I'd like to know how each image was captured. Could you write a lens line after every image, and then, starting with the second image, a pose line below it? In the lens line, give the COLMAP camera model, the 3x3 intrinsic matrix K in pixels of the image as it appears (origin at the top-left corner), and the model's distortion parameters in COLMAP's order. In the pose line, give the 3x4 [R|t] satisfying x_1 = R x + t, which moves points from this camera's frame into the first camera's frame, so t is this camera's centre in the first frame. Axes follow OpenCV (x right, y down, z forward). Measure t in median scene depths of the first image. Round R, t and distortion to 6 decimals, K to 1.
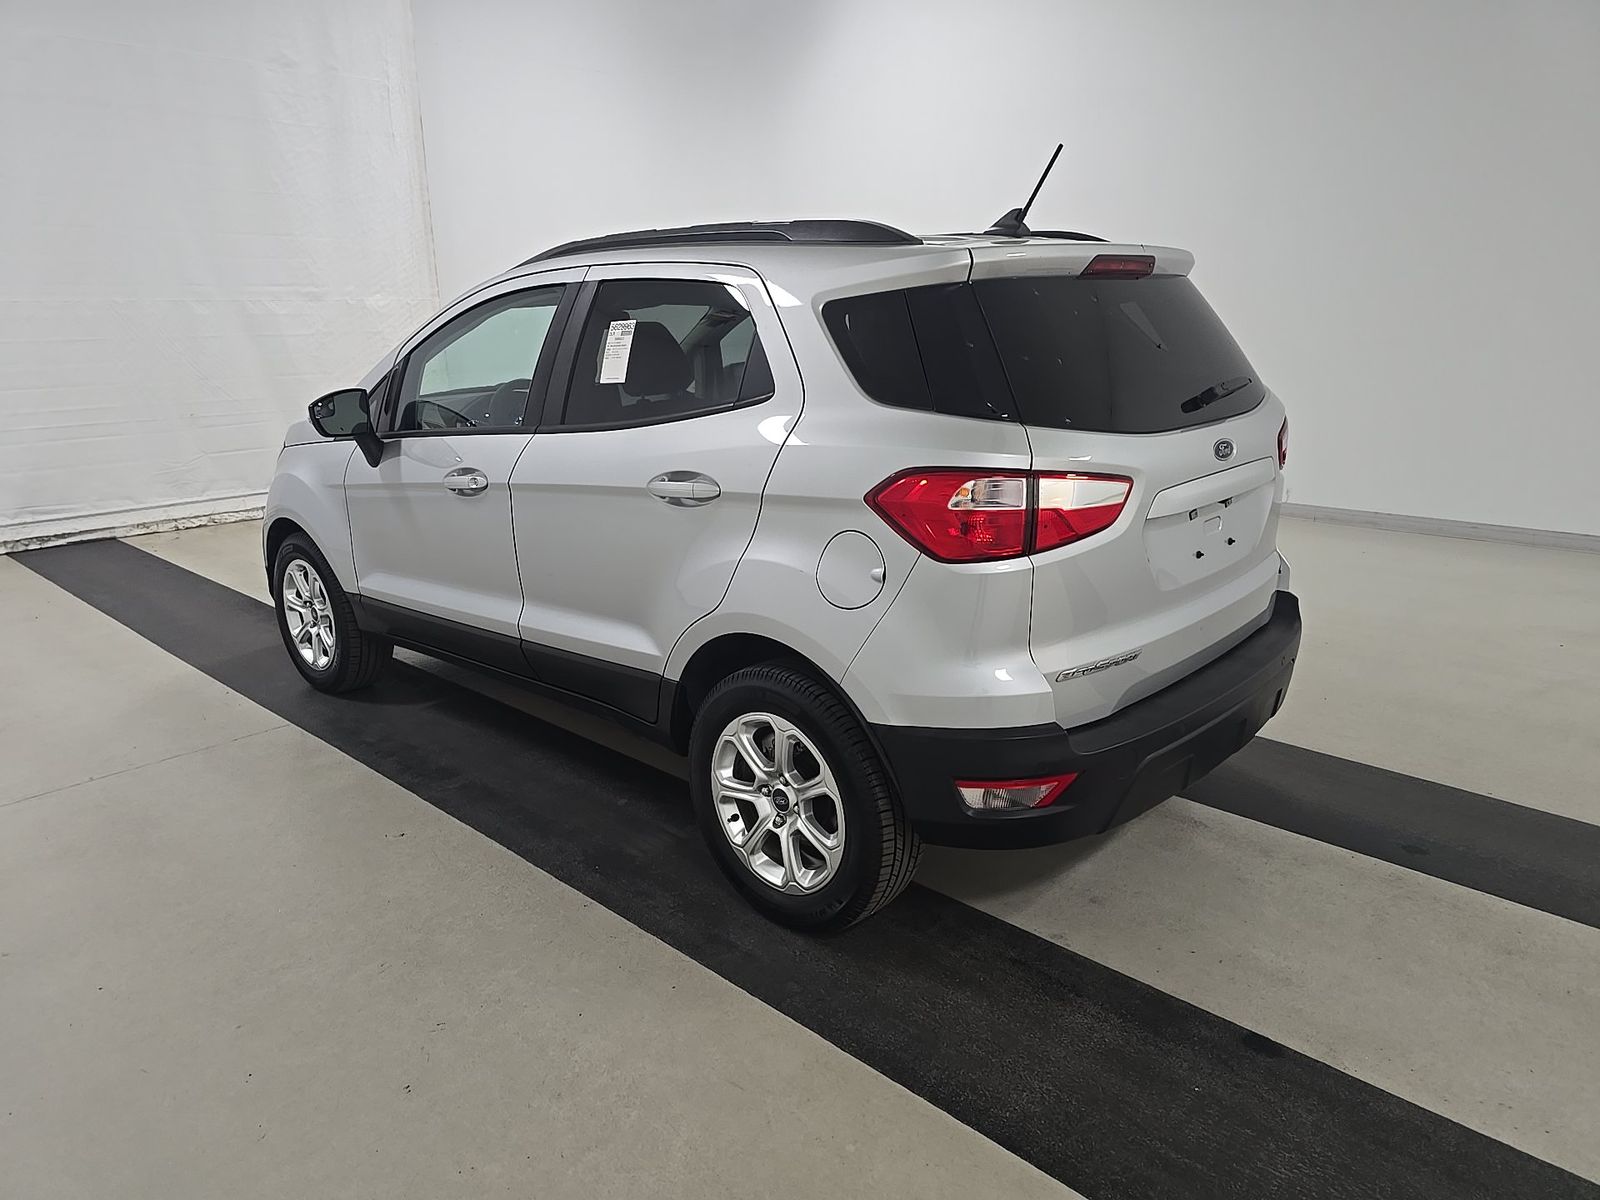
lens RADIAL K [[1083.1, 0, 800.0], [0, 1083.1, 600.0], [0, 0, 1]] dist [-0.001394, -0.004940]
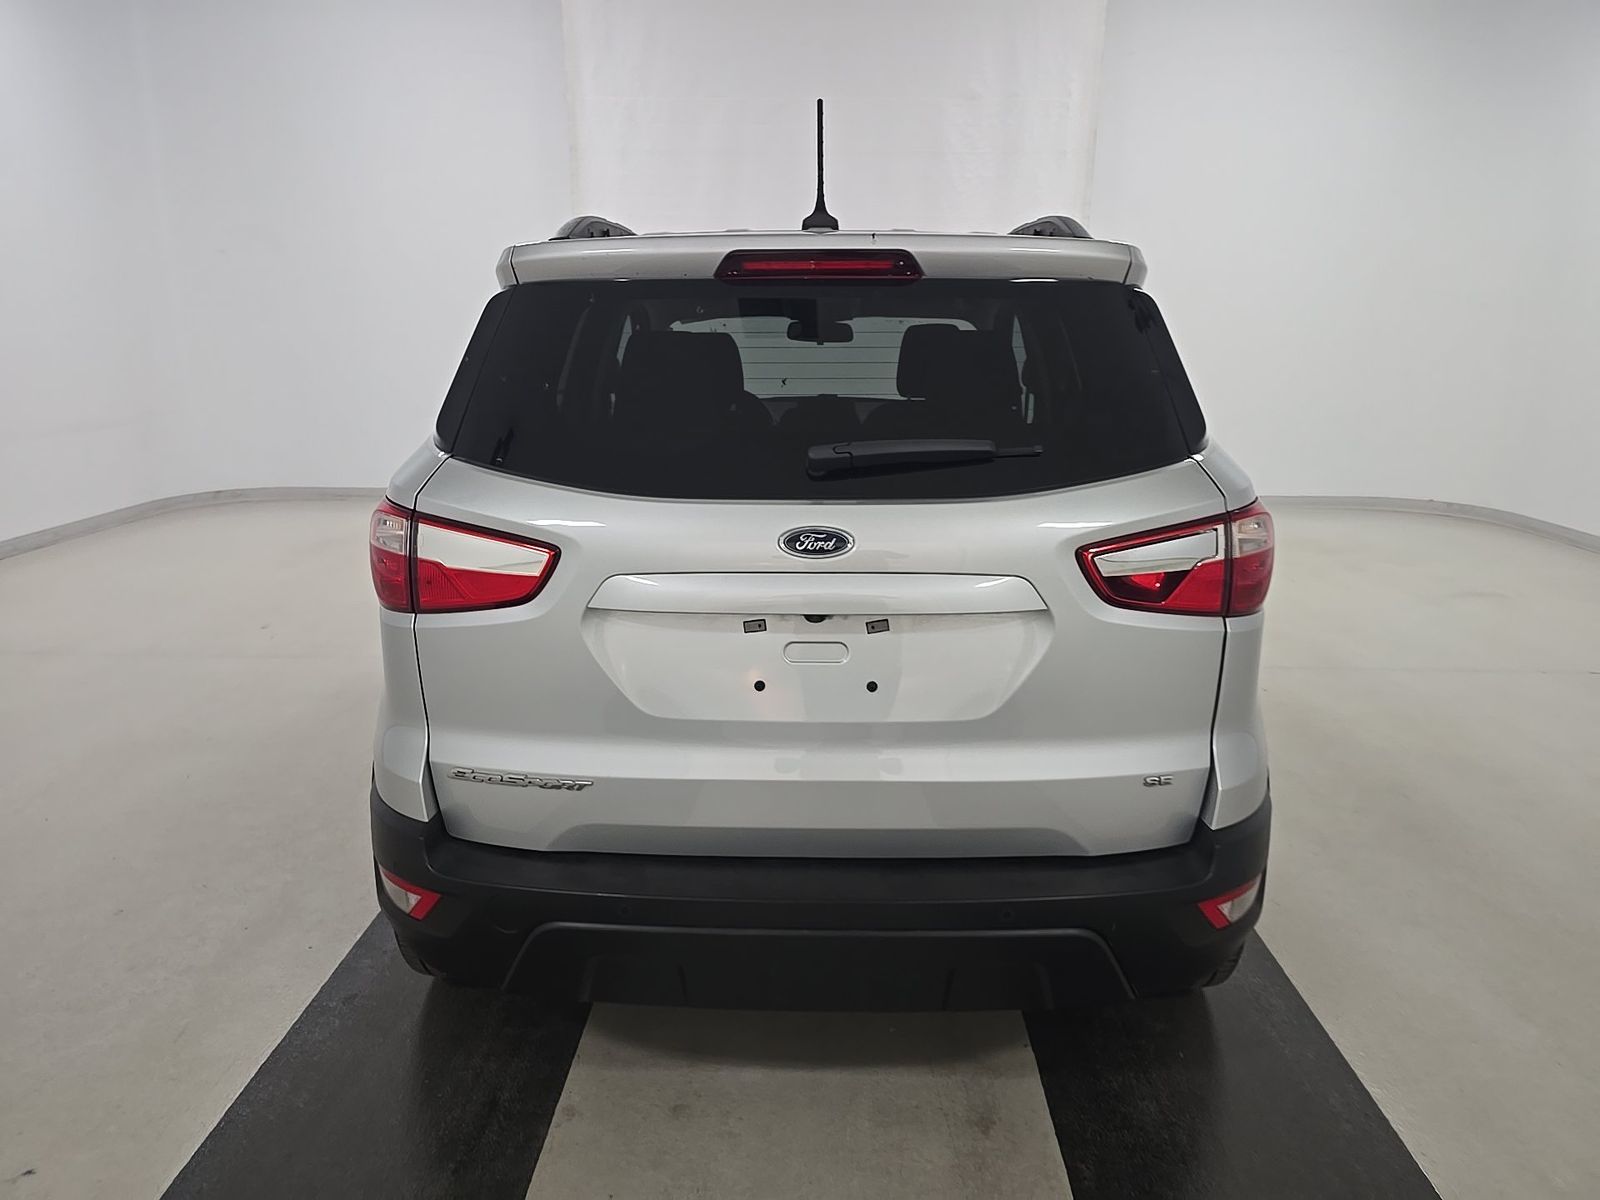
lens RADIAL K [[1075.1, 0, 800.0], [0, 1075.1, 600.0], [0, 0, 1]] dist [0.032523, -0.000830]
pose [[0.653119, 0.197468, -0.731055, 0.915422], [-0.210059, 0.974759, 0.075632, -0.158873], [0.727538, 0.104168, 0.678113, 0.589582]]
